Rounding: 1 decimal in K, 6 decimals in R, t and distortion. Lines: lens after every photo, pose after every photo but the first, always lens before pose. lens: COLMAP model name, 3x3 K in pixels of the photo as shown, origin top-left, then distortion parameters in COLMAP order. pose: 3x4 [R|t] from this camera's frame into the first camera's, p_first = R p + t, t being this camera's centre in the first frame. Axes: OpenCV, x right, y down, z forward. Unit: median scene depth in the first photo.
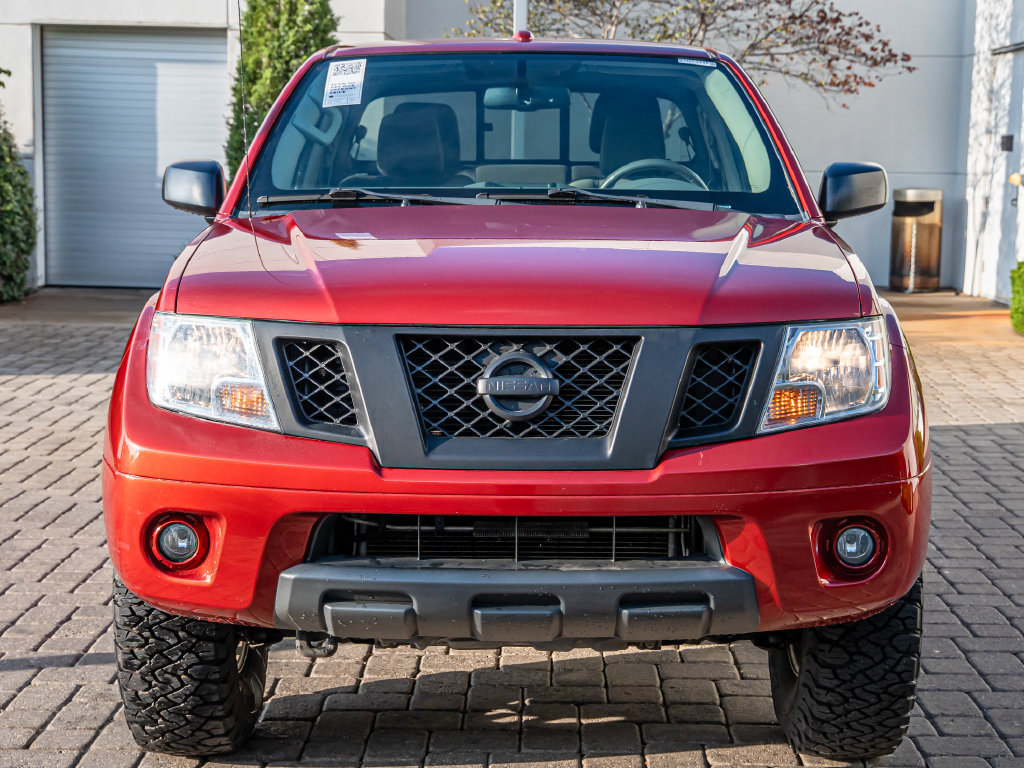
lens RADIAL K [[1590.6, 0, 512.0], [0, 1590.6, 384.0], [0, 0, 1]] dist [0.017739, -0.054385]
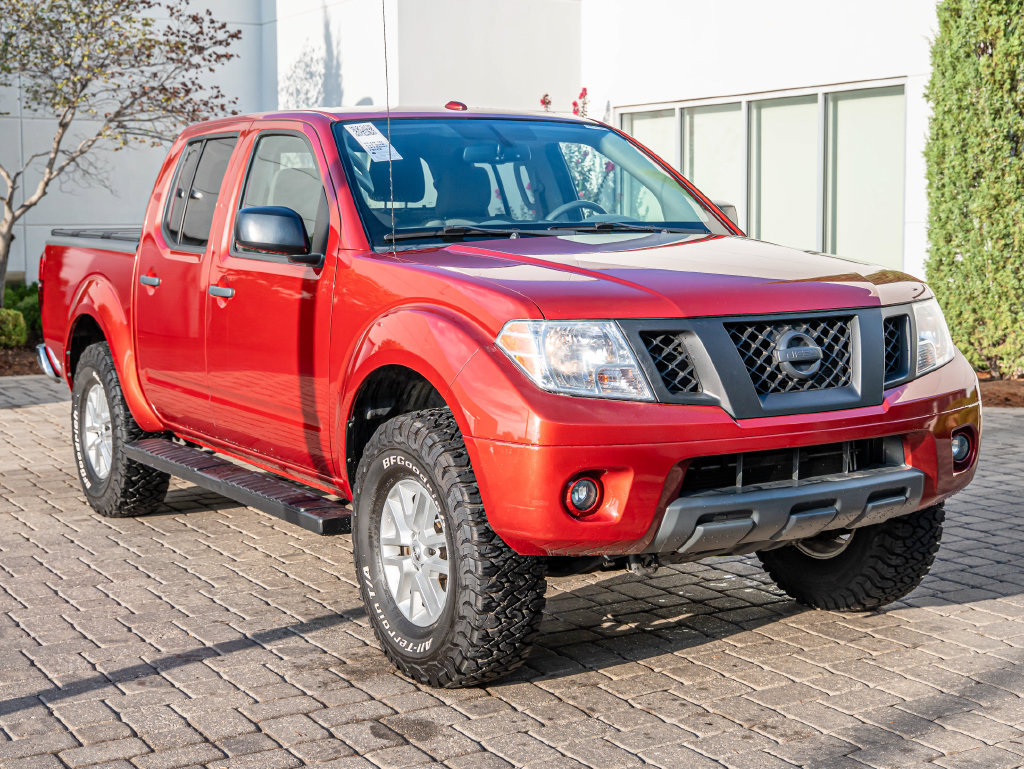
lens RADIAL K [[1426.2, 0, 512.0], [0, 1426.2, 384.5], [0, 0, 1]] dist [0.011461, 0.026957]
pose [[0.876951, -0.076653, 0.474427, -0.804924], [0.087544, 0.996160, -0.000870, 0.006791], [-0.472539, 0.042296, 0.880294, 0.009340]]
